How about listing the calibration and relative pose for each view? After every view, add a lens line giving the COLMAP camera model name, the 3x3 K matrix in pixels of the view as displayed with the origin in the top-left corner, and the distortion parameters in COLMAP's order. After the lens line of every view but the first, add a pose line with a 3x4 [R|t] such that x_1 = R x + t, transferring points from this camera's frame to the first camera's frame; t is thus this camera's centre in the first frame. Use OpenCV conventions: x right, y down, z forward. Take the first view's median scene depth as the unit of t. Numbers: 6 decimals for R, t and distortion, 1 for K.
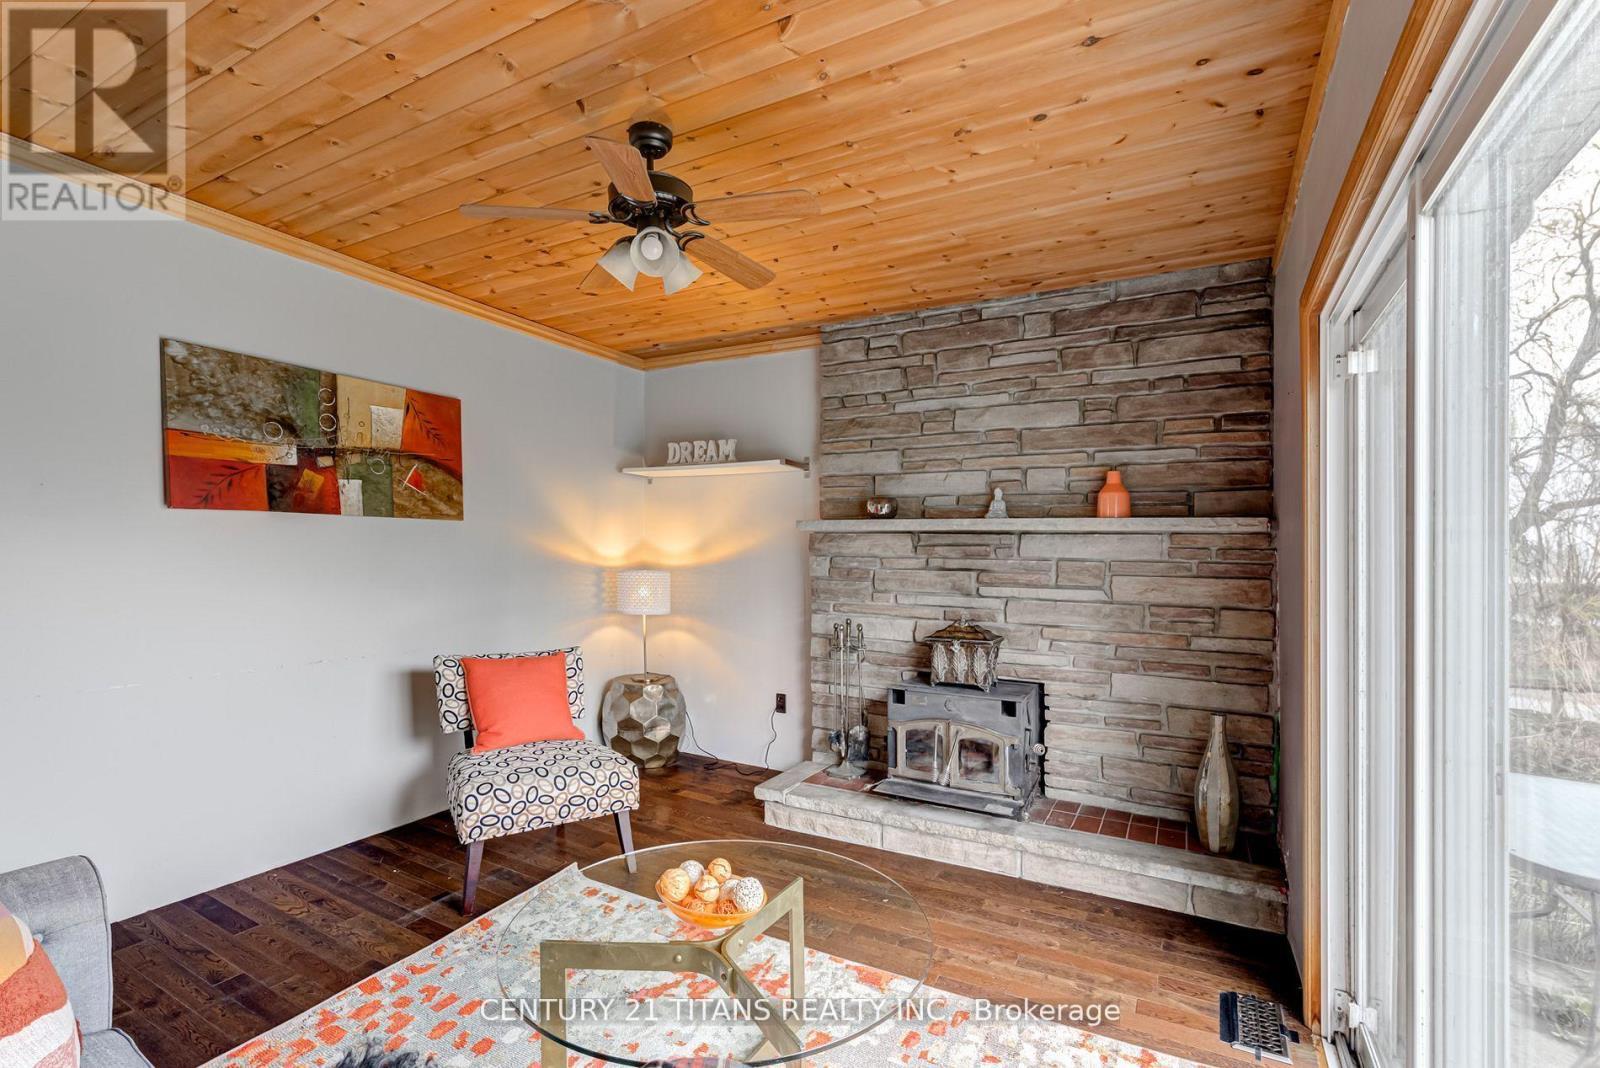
lens RADIAL K [[735.7, 0, 789.6], [0, 735.7, 540.9], [0, 0, 1]] dist [-0.000813, 0.004375]
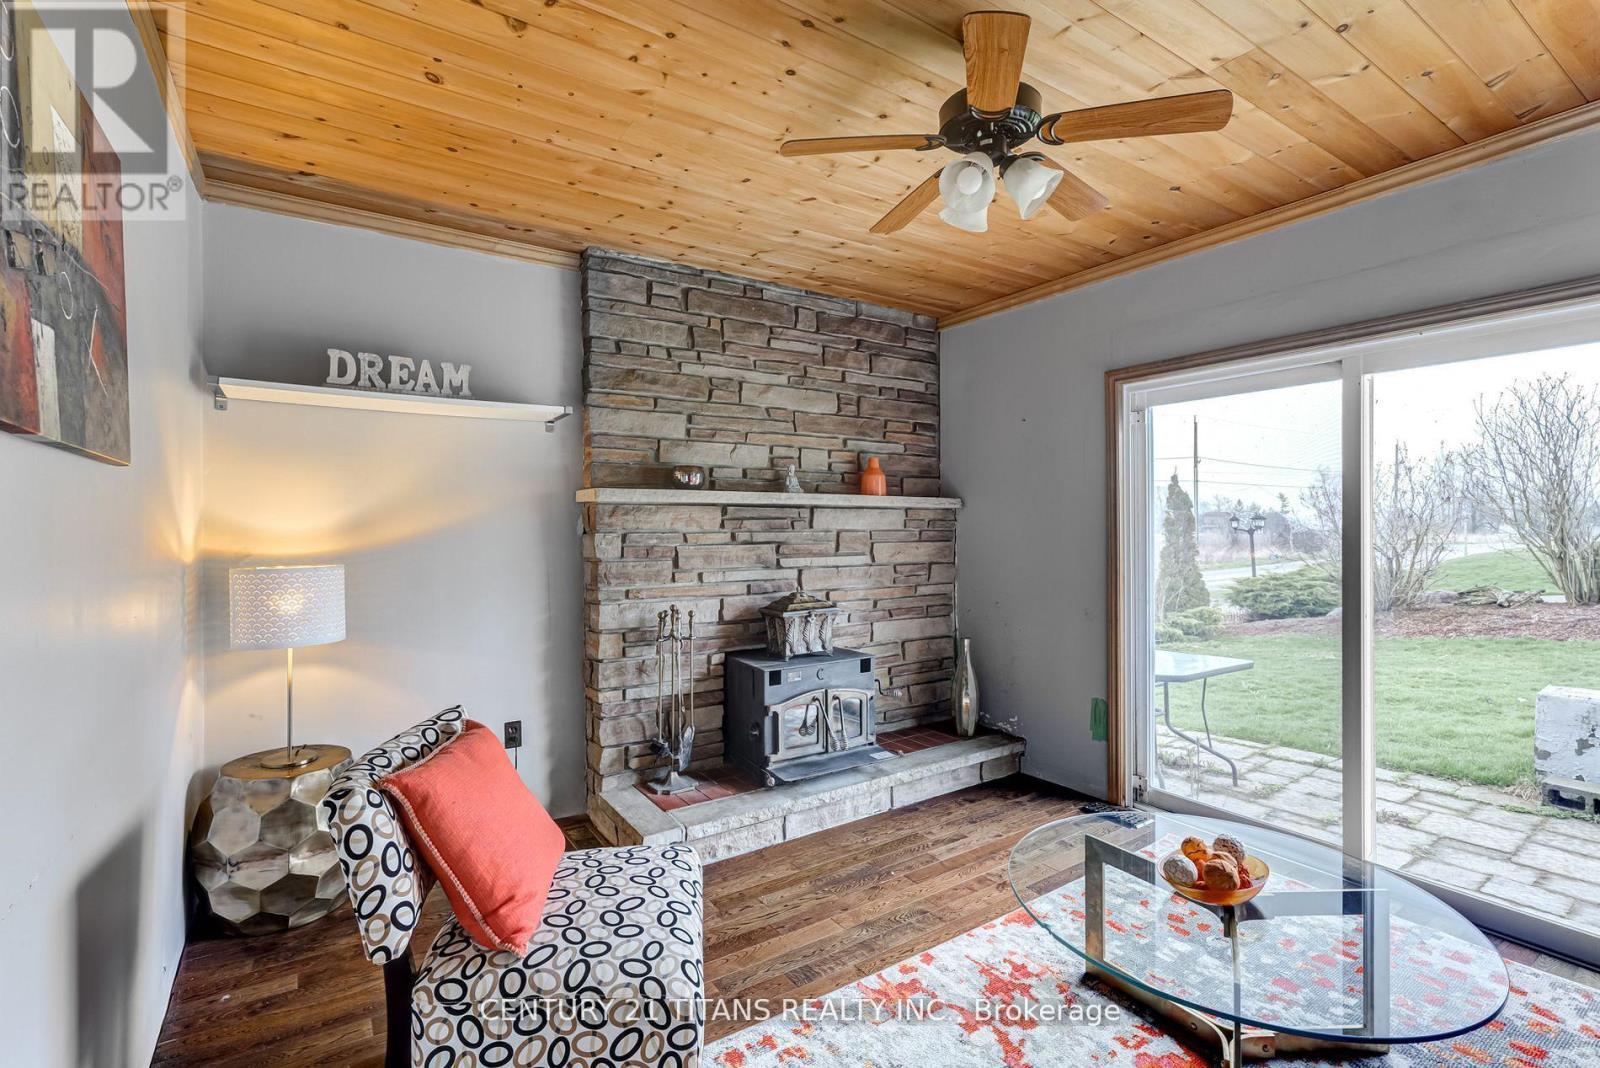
lens RADIAL K [[735.7, 0, 774.5], [0, 735.7, 500.4], [0, 0, 1]] dist [-0.000813, 0.004375]
pose [[0.474678, 0.012188, 0.880075, -0.706584], [-0.005596, 0.999926, -0.010830, -0.008823], [-0.880142, 0.000216, 0.474711, 0.553817]]
